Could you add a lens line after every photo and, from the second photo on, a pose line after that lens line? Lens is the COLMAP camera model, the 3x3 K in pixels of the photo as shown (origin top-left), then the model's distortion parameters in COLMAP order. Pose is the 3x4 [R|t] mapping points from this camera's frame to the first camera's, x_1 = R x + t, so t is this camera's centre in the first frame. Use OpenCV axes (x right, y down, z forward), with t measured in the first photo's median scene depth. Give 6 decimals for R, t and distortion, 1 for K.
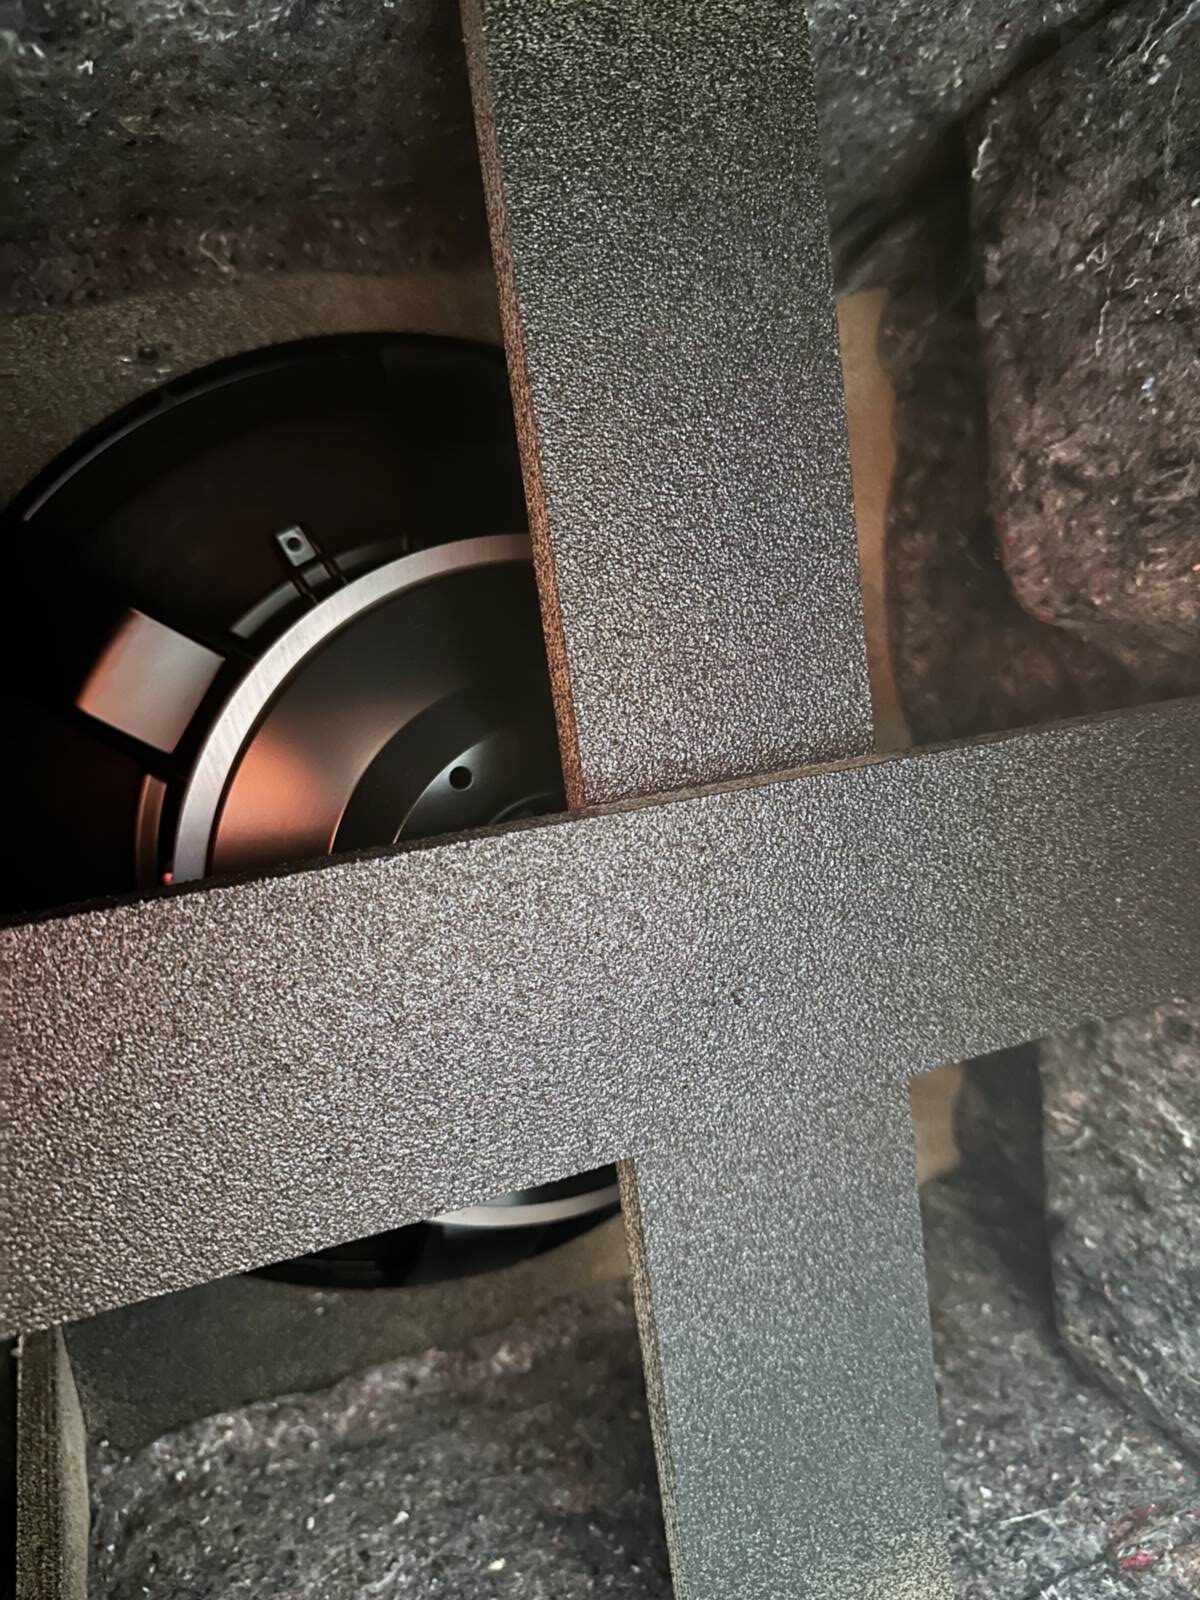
lens RADIAL K [[1164.7, 0, 600.0], [0, 1164.7, 800.0], [0, 0, 1]] dist [-0.012893, -0.009112]
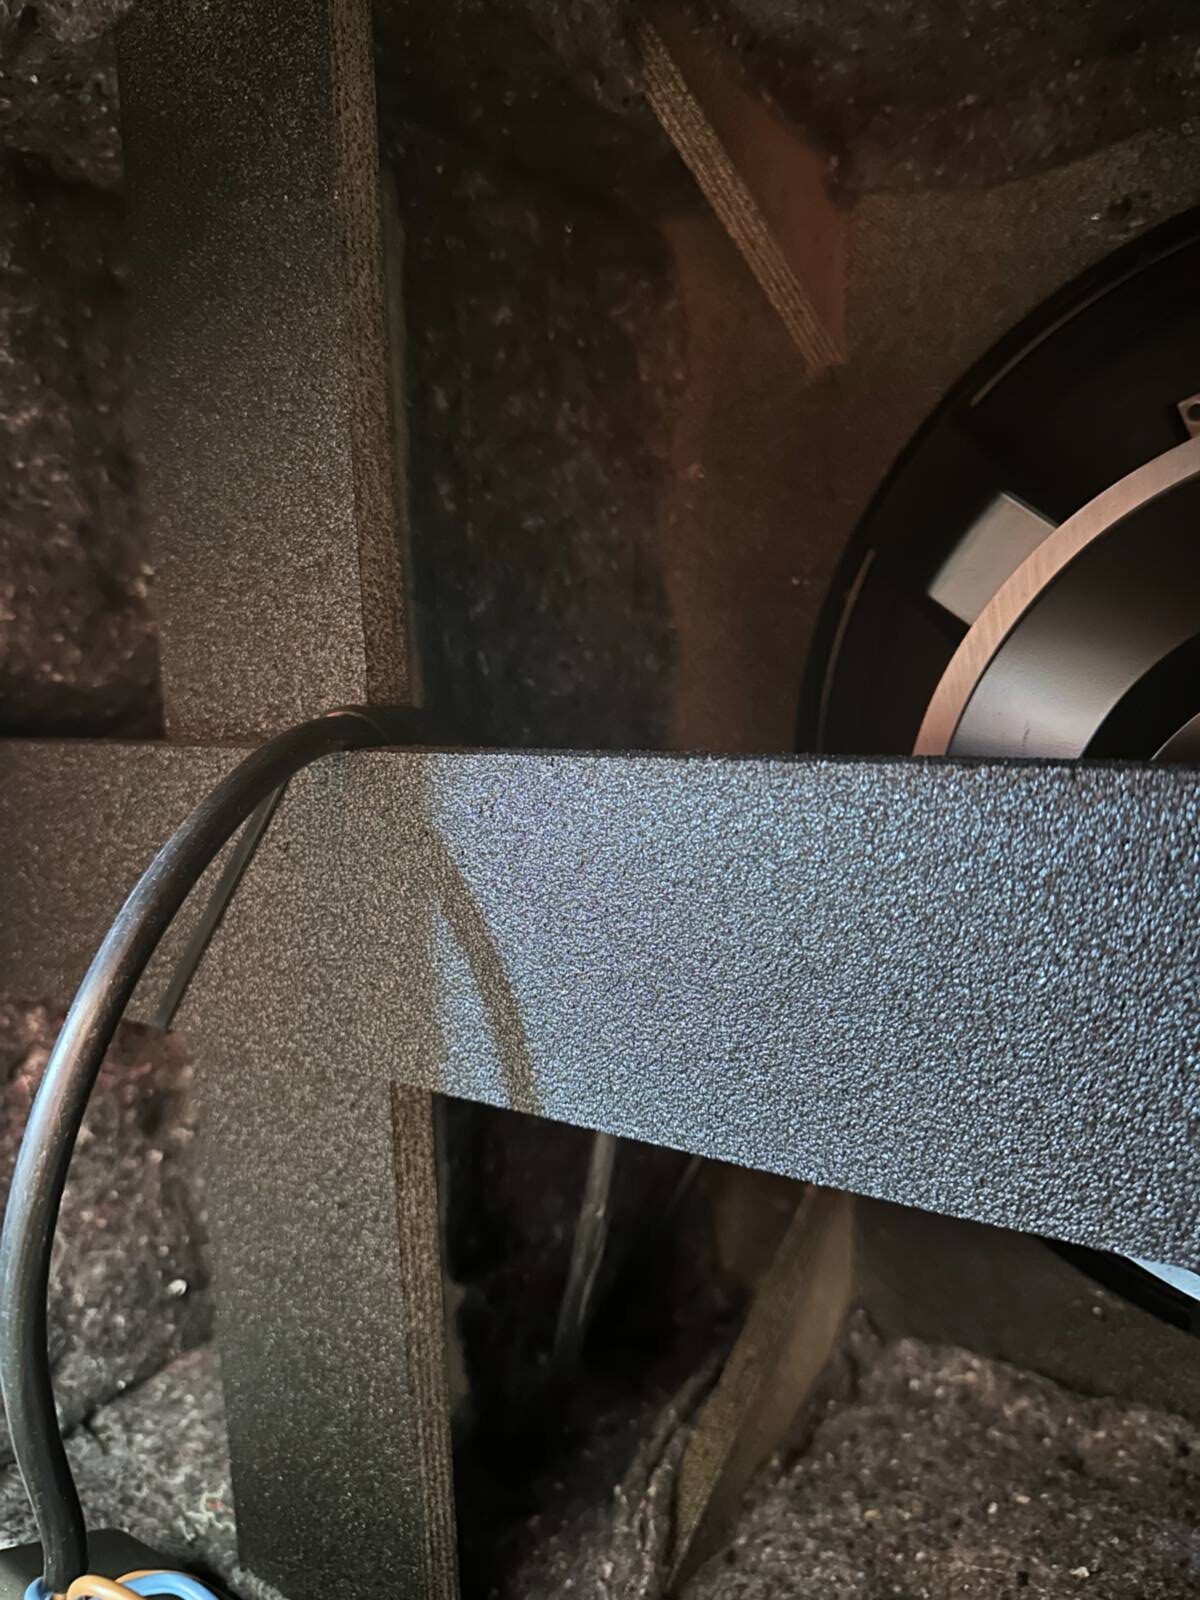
lens RADIAL K [[1164.7, 0, 600.0], [0, 1164.7, 800.0], [0, 0, 1]] dist [-0.012893, -0.009112]
pose [[0.587719, 0.205613, -0.782502, 0.160853], [-0.160904, 0.977553, 0.136014, 0.003196], [0.792903, 0.045969, 0.607611, 0.166402]]
